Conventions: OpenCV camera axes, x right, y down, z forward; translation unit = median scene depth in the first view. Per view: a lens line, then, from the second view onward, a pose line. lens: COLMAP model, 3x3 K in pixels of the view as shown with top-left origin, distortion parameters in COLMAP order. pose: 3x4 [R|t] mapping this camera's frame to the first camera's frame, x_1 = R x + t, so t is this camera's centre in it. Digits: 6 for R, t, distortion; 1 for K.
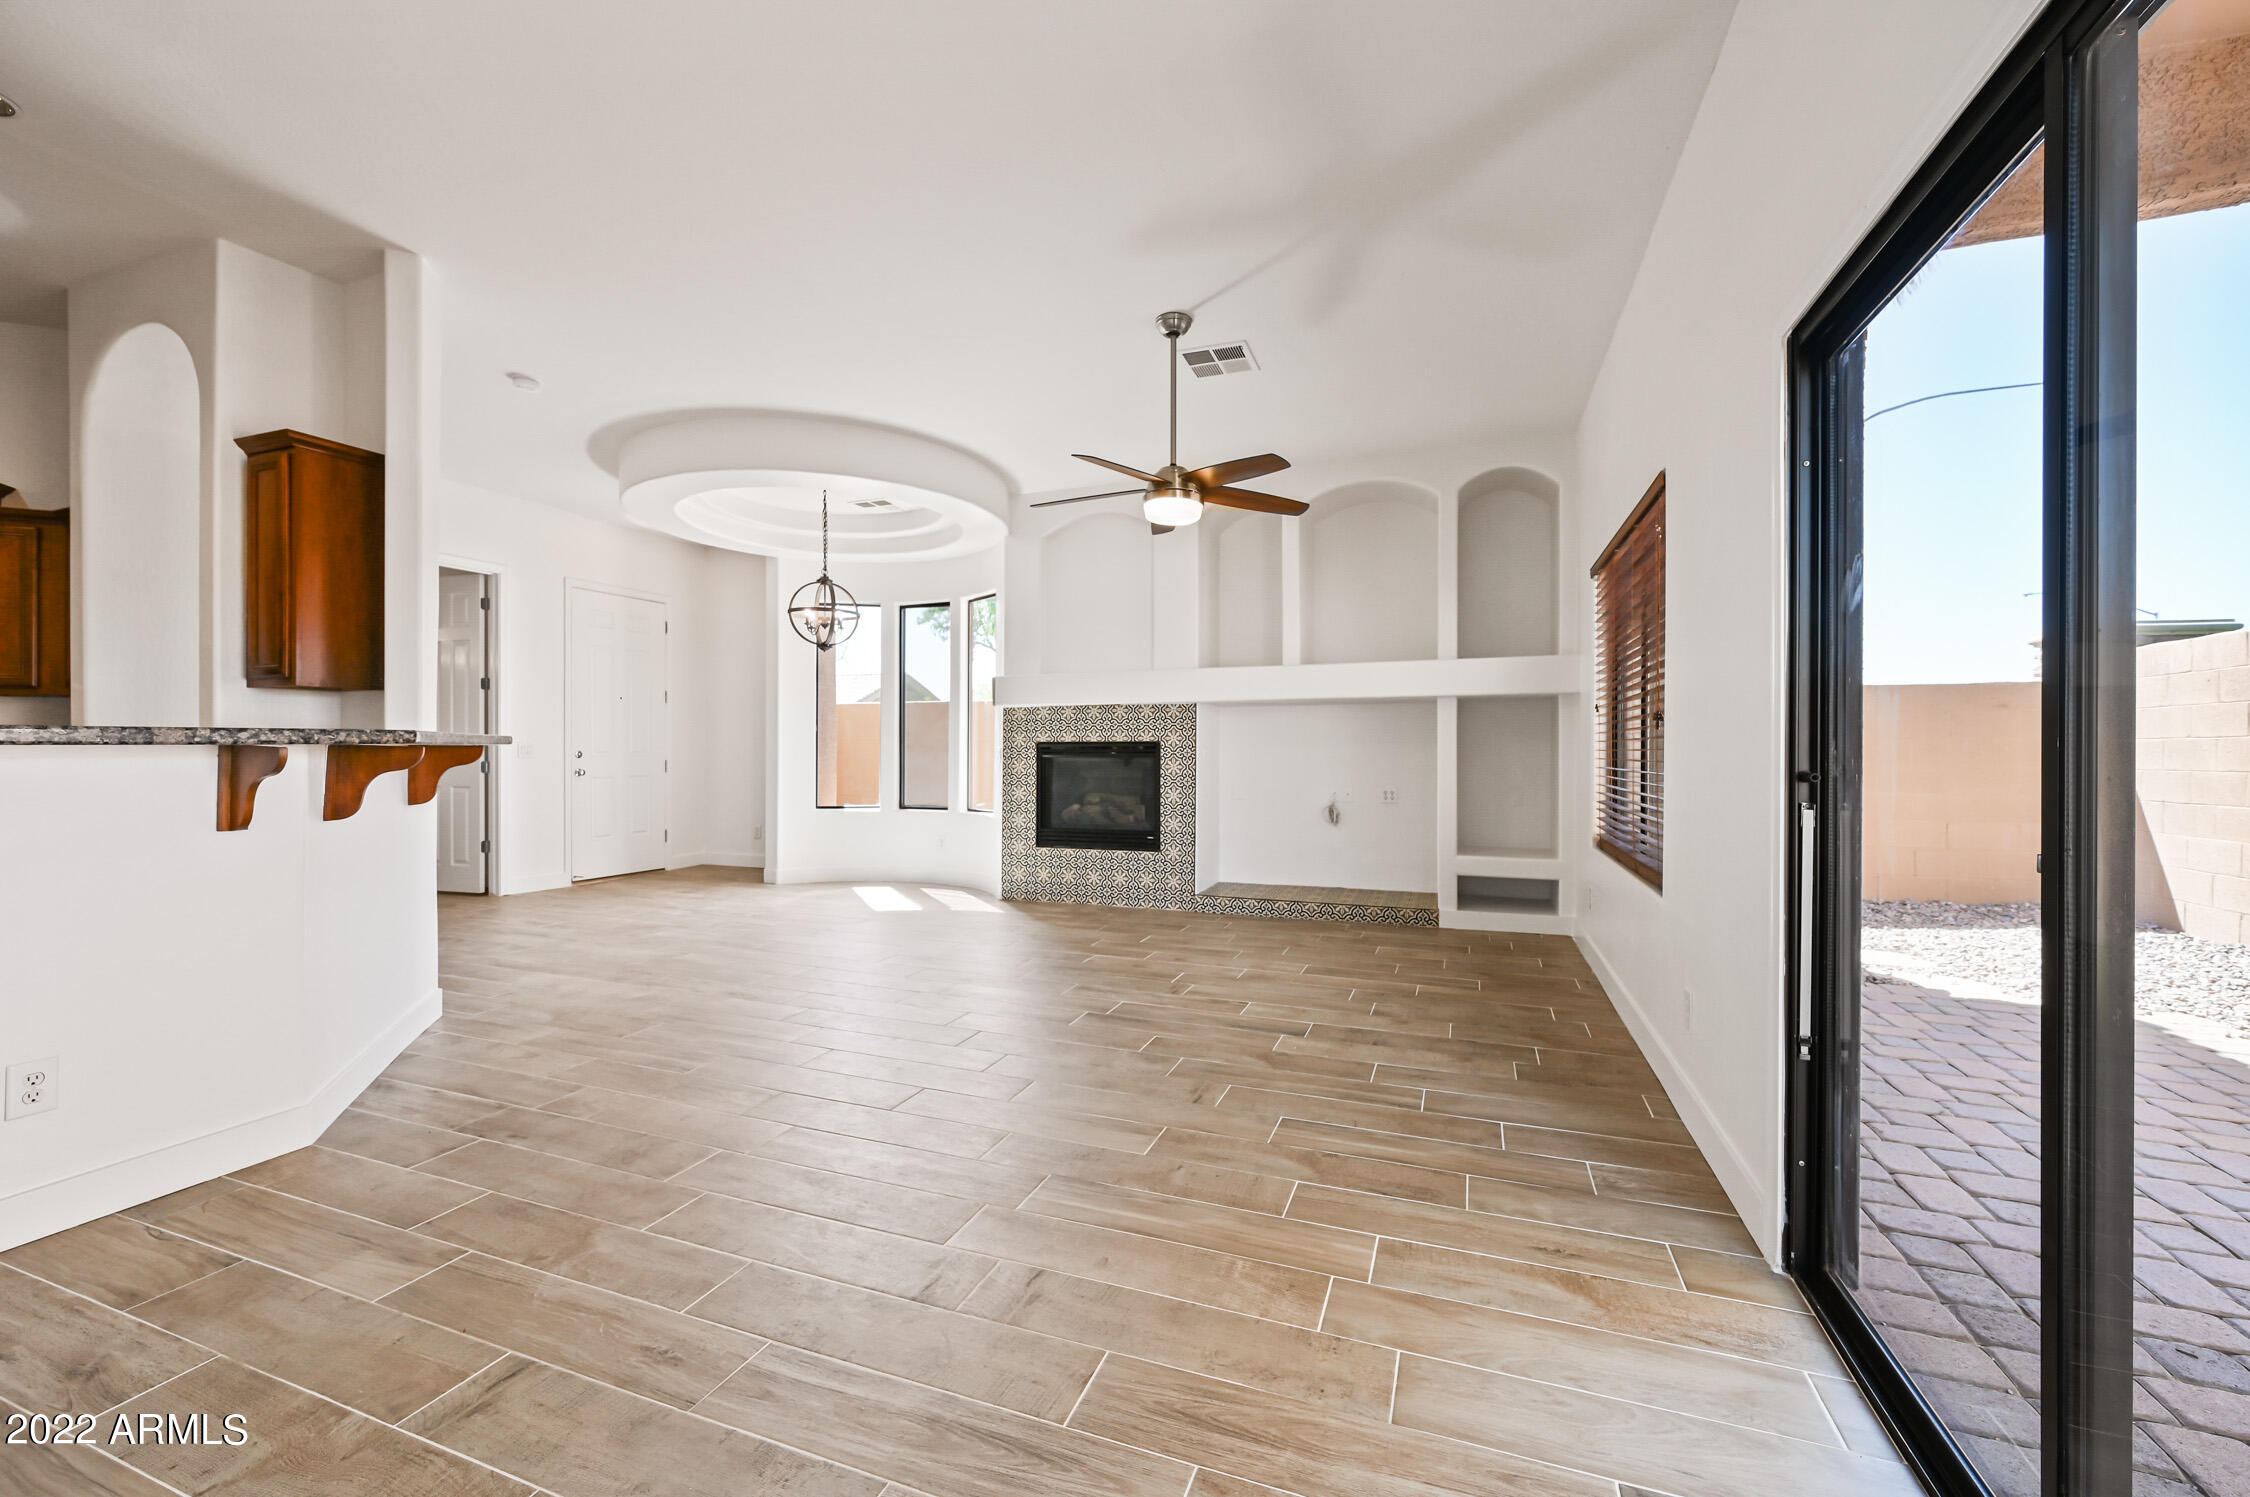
lens RADIAL K [[897.4, 0, 1130.1], [0, 897.4, 756.1], [0, 0, 1]] dist [-0.002076, 0.000622]
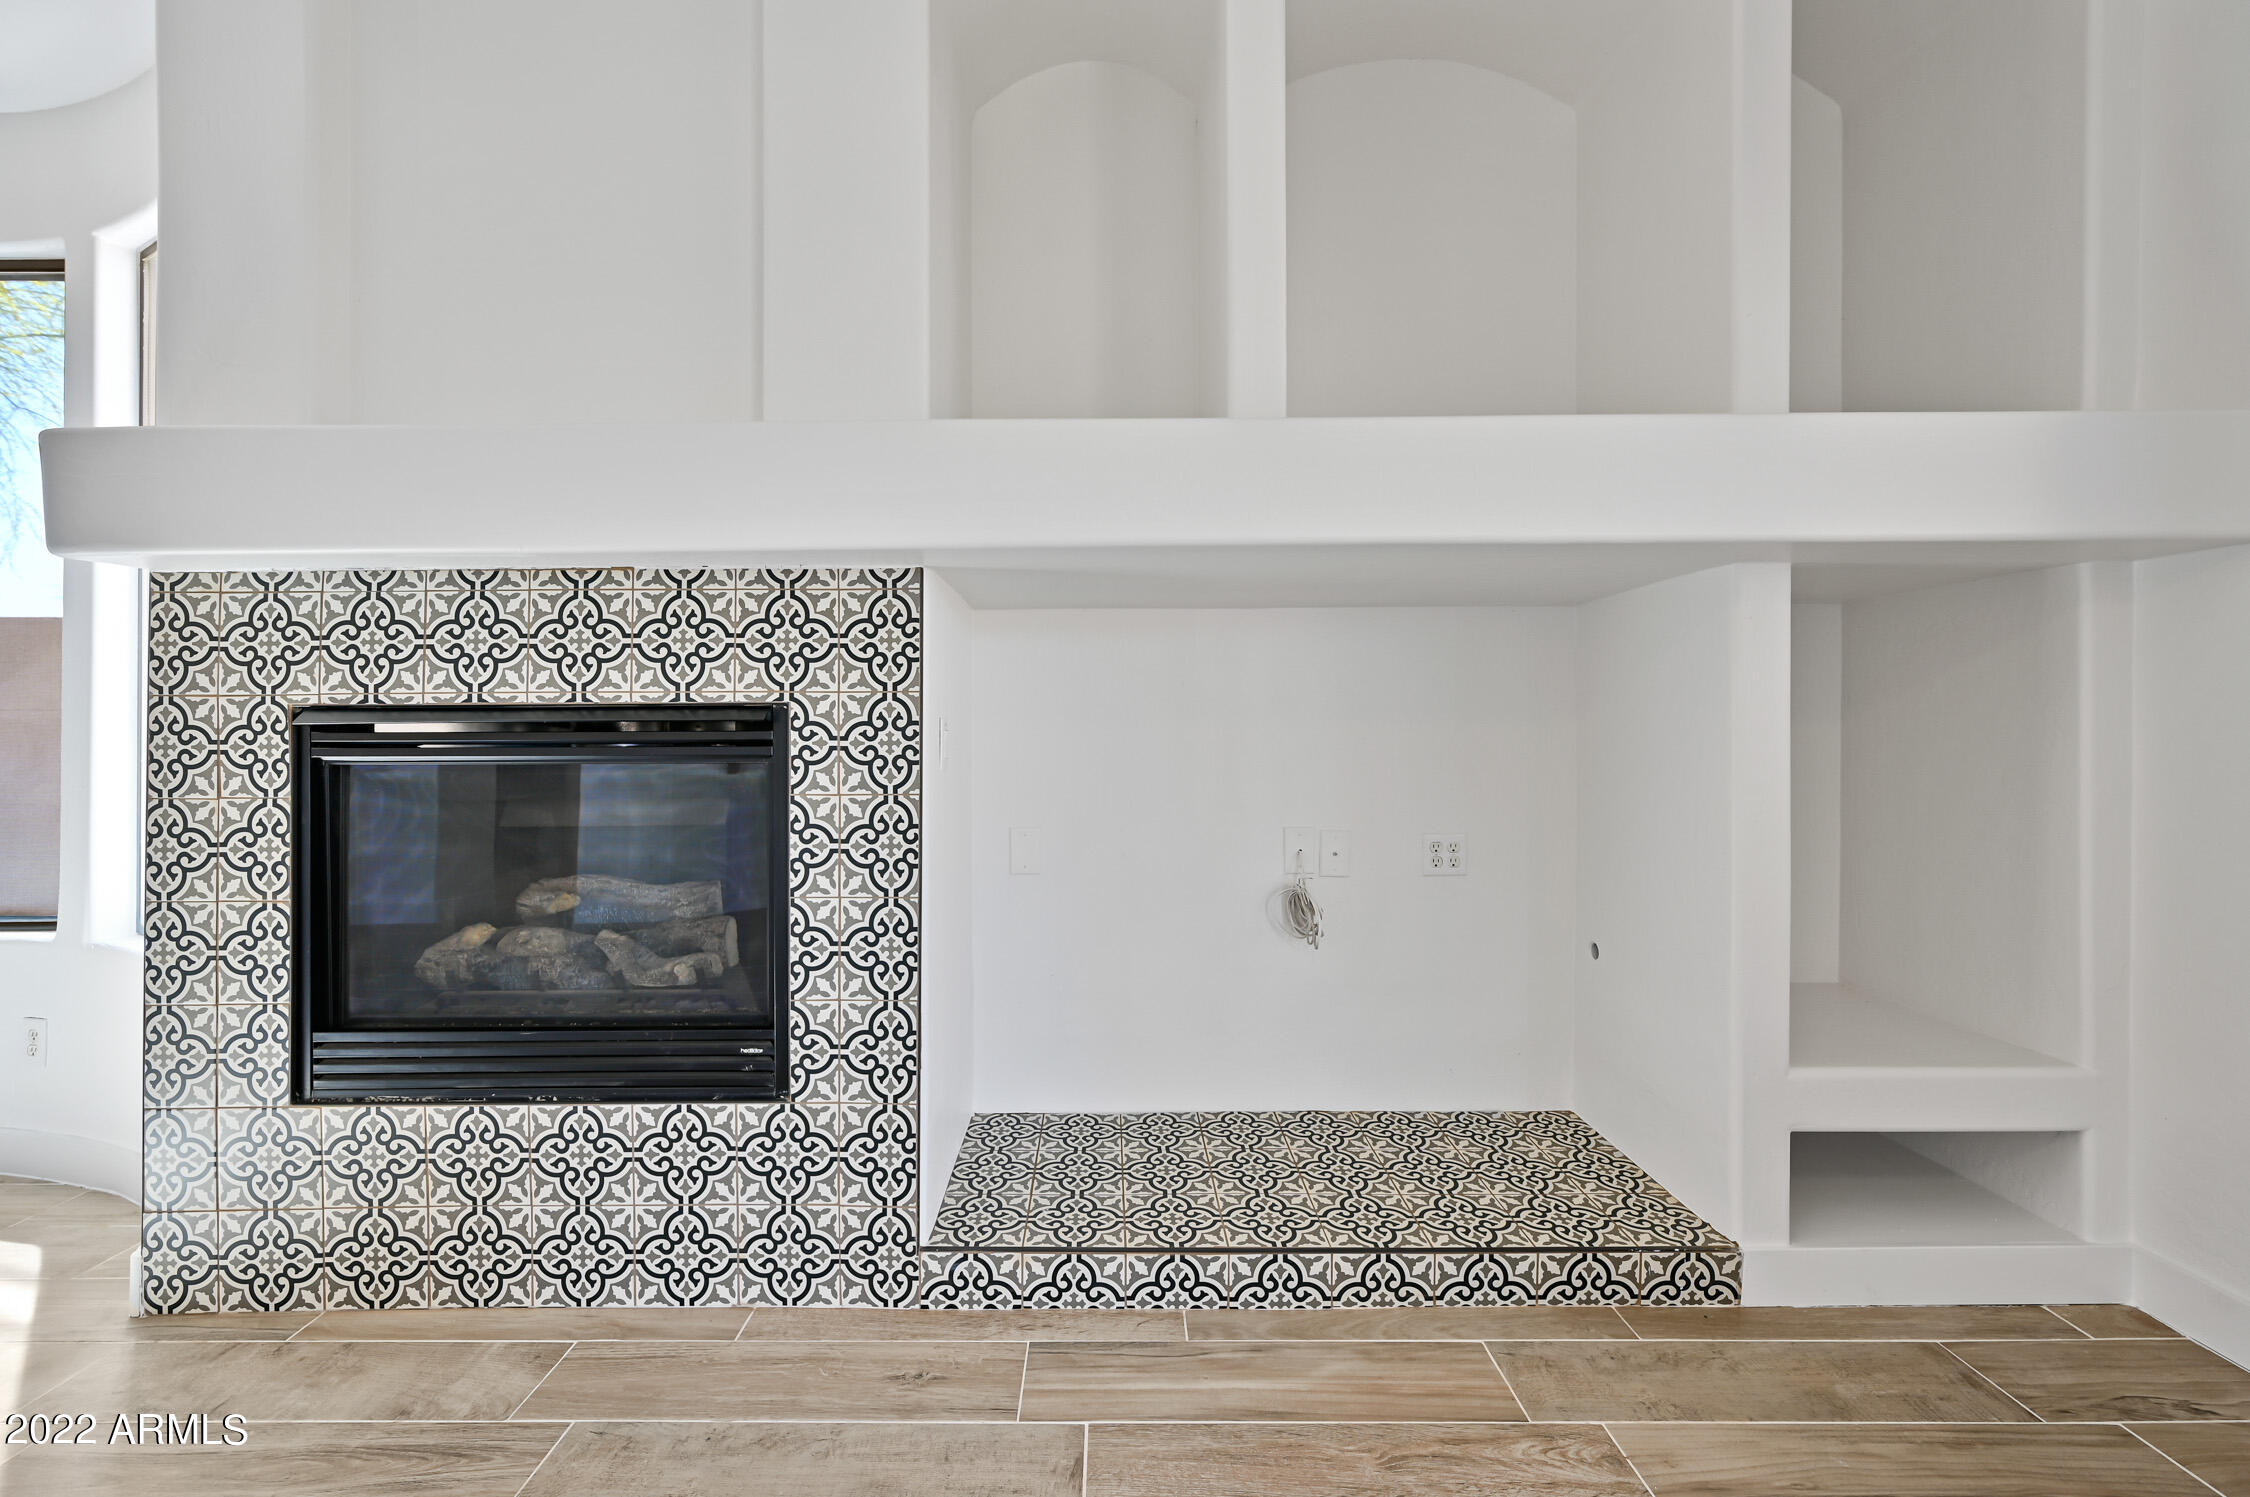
lens RADIAL K [[897.4, 0, 1111.4], [0, 897.4, 735.9], [0, 0, 1]] dist [-0.002076, 0.000622]
pose [[0.936866, -0.004360, 0.349660, 0.029776], [0.006964, 0.999957, -0.006191, -0.003586], [-0.349618, 0.008235, 0.936856, 0.691236]]
